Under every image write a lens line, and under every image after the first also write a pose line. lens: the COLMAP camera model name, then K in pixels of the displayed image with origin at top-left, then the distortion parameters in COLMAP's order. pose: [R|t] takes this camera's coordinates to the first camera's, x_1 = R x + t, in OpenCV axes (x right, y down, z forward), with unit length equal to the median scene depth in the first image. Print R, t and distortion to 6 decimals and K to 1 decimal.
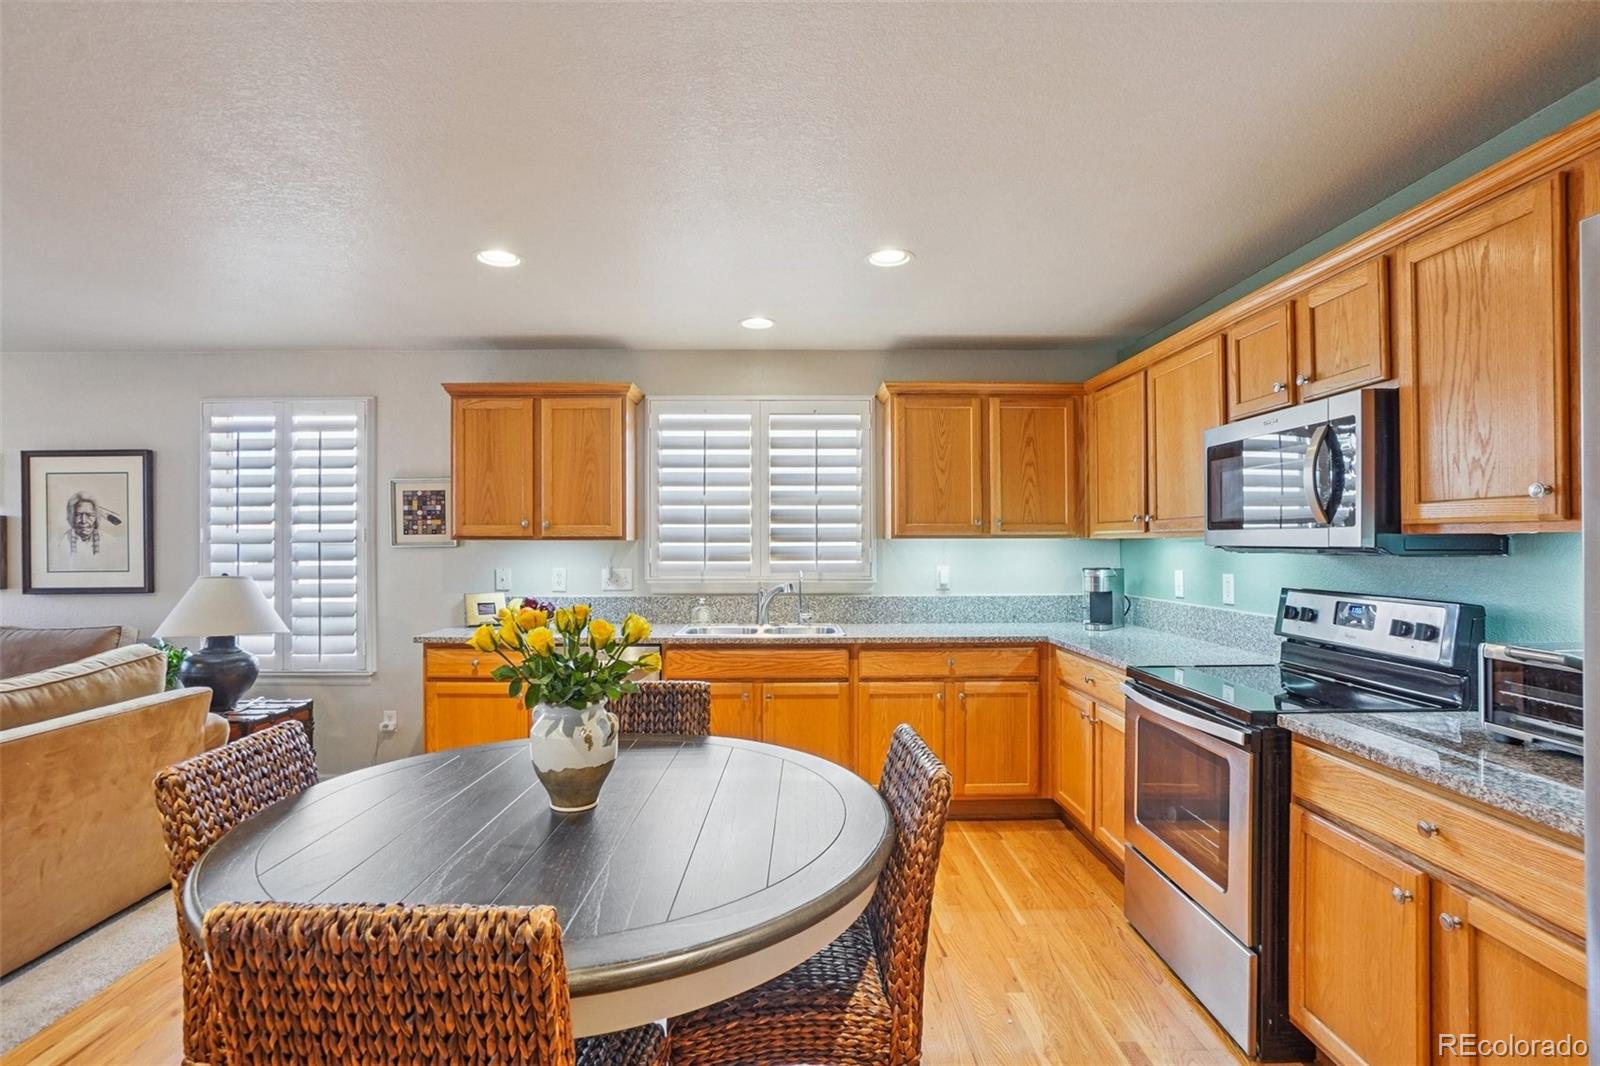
lens RADIAL K [[768.8, 0, 801.3], [0, 768.8, 545.1], [0, 0, 1]] dist [-0.010213, 0.002743]
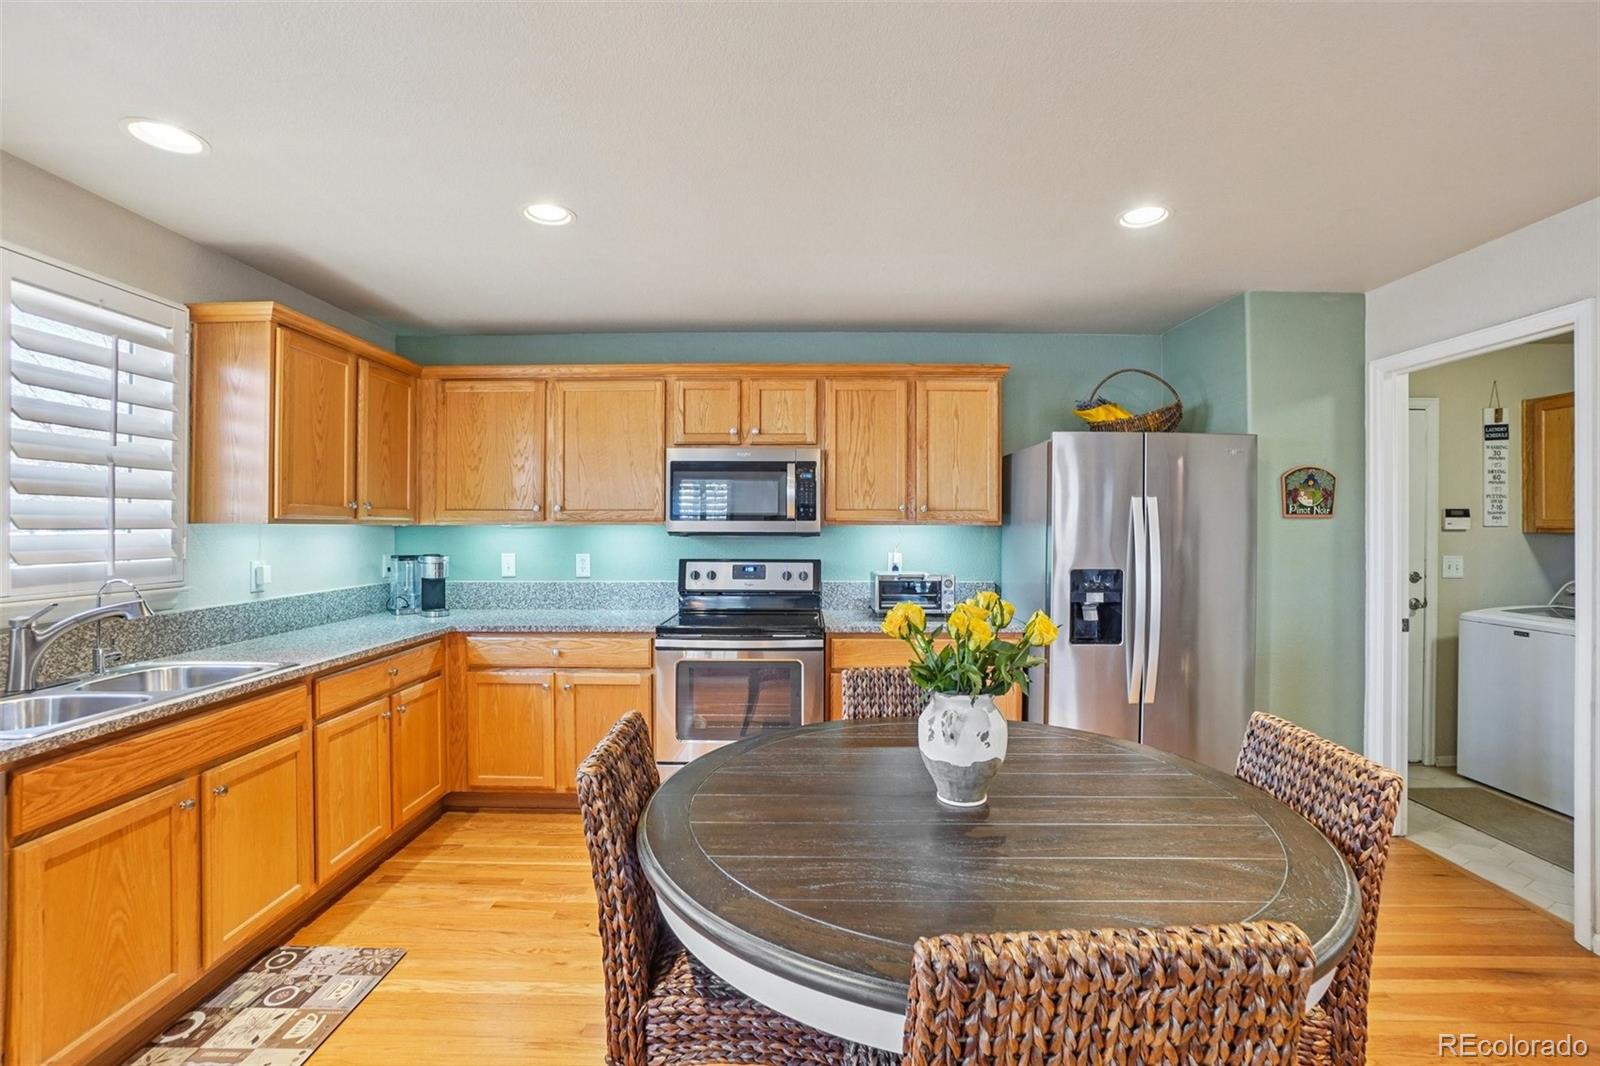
lens RADIAL K [[715.2, 0, 789.5], [0, 715.2, 527.1], [0, 0, 1]] dist [-0.027019, -0.000636]
pose [[0.055626, 0.000198, 0.998452, -0.509066], [0.001953, 0.999998, -0.000307, -0.004498], [-0.998450, 0.001967, 0.055626, 0.482008]]
